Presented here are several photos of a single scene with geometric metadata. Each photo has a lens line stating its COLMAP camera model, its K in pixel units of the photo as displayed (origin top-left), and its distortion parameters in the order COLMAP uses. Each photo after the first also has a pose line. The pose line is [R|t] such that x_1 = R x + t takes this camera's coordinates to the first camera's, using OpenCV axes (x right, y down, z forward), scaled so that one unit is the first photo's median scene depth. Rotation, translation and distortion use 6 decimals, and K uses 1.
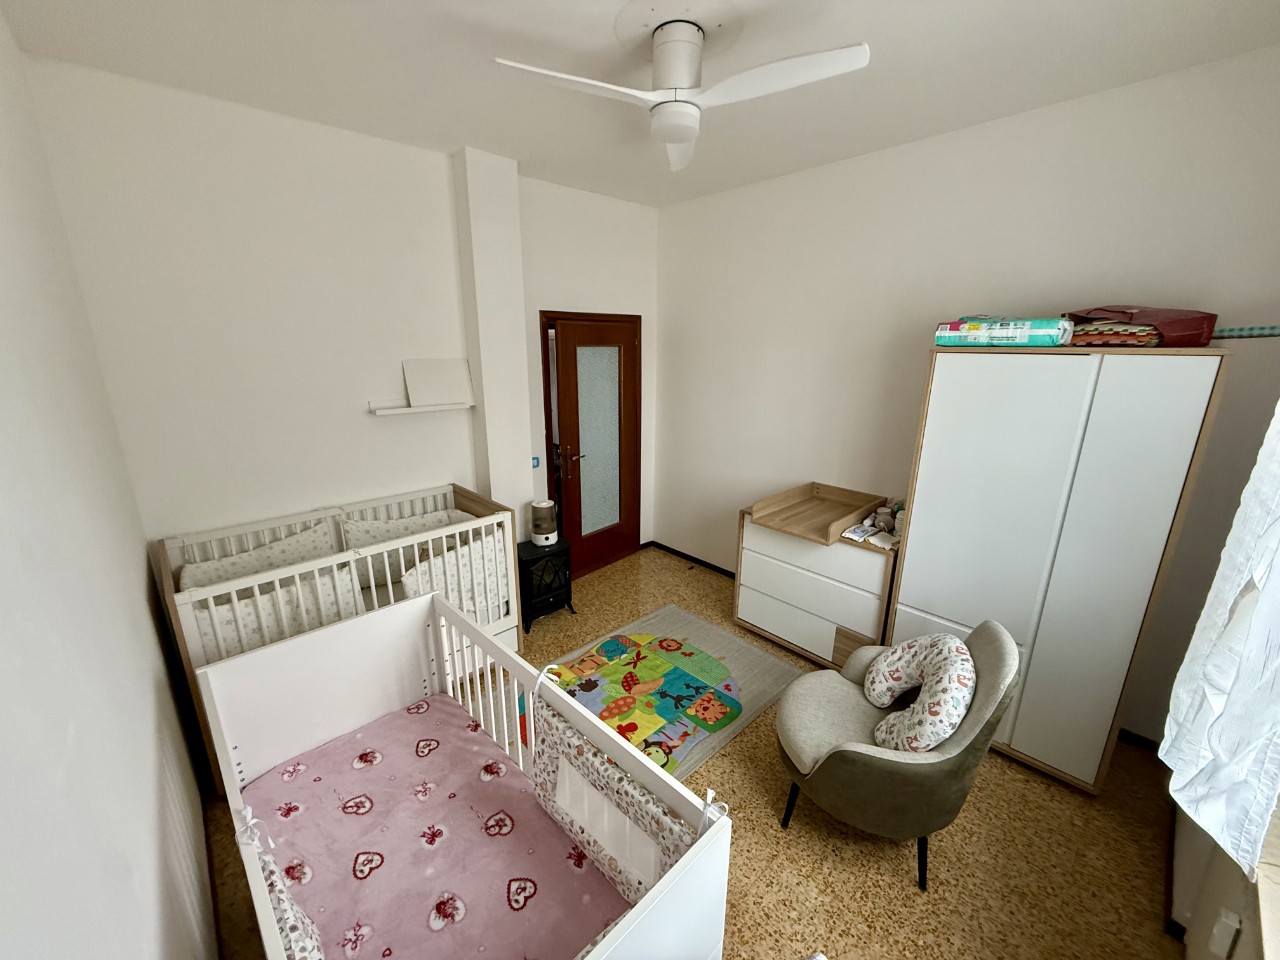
lens RADIAL K [[507.2, 0, 637.8], [0, 507.2, 479.3], [0, 0, 1]] dist [-0.000368, -0.000018]
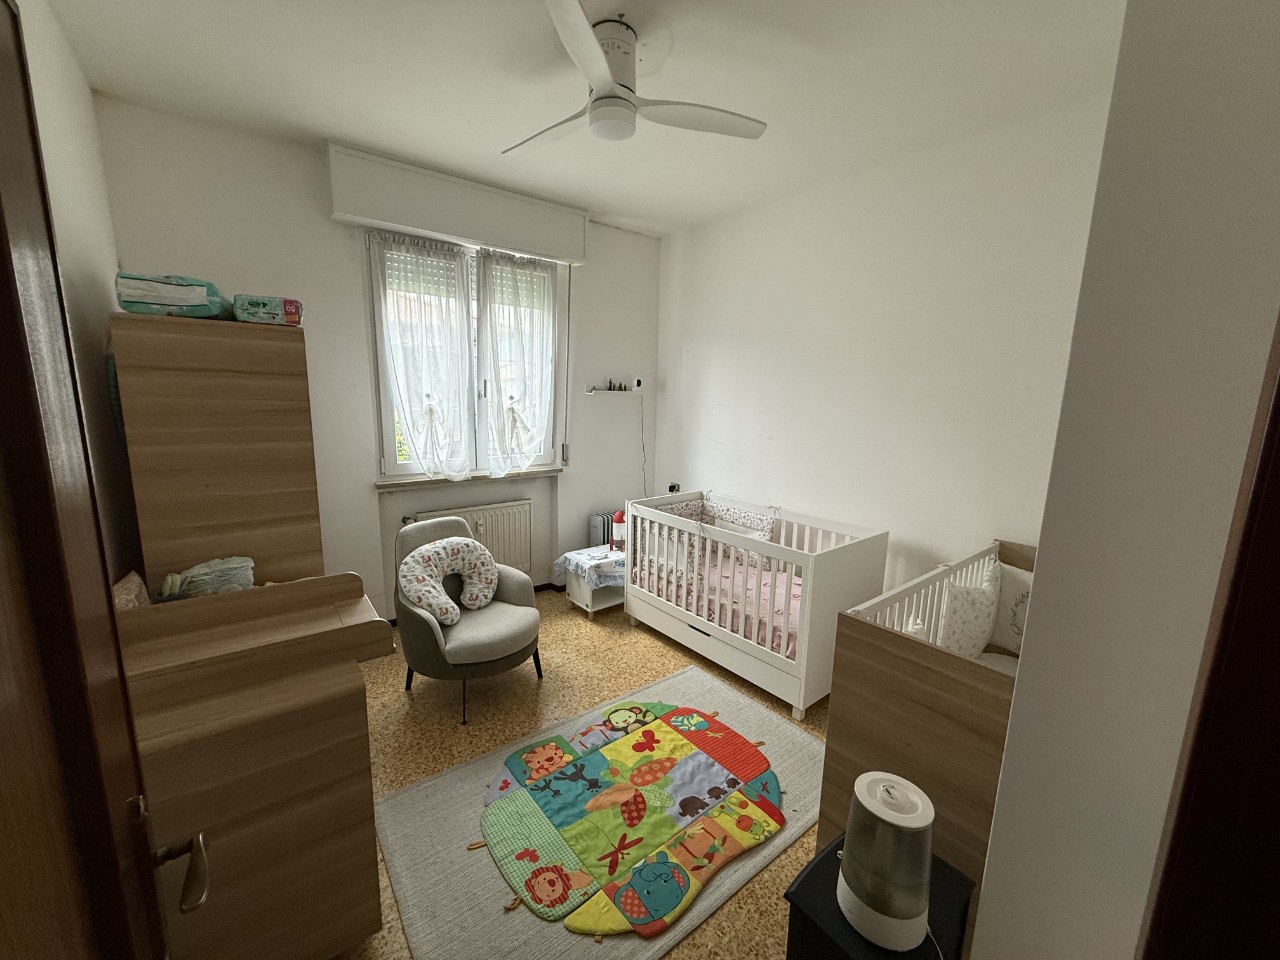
lens RADIAL K [[507.2, 0, 637.8], [0, 507.2, 479.3], [0, 0, 1]] dist [-0.000368, -0.000018]
pose [[-0.995365, -0.039545, 0.087667, -0.067351], [0.001039, 0.907079, 0.420960, -0.324957], [-0.096168, 0.419099, -0.902833, 1.527891]]
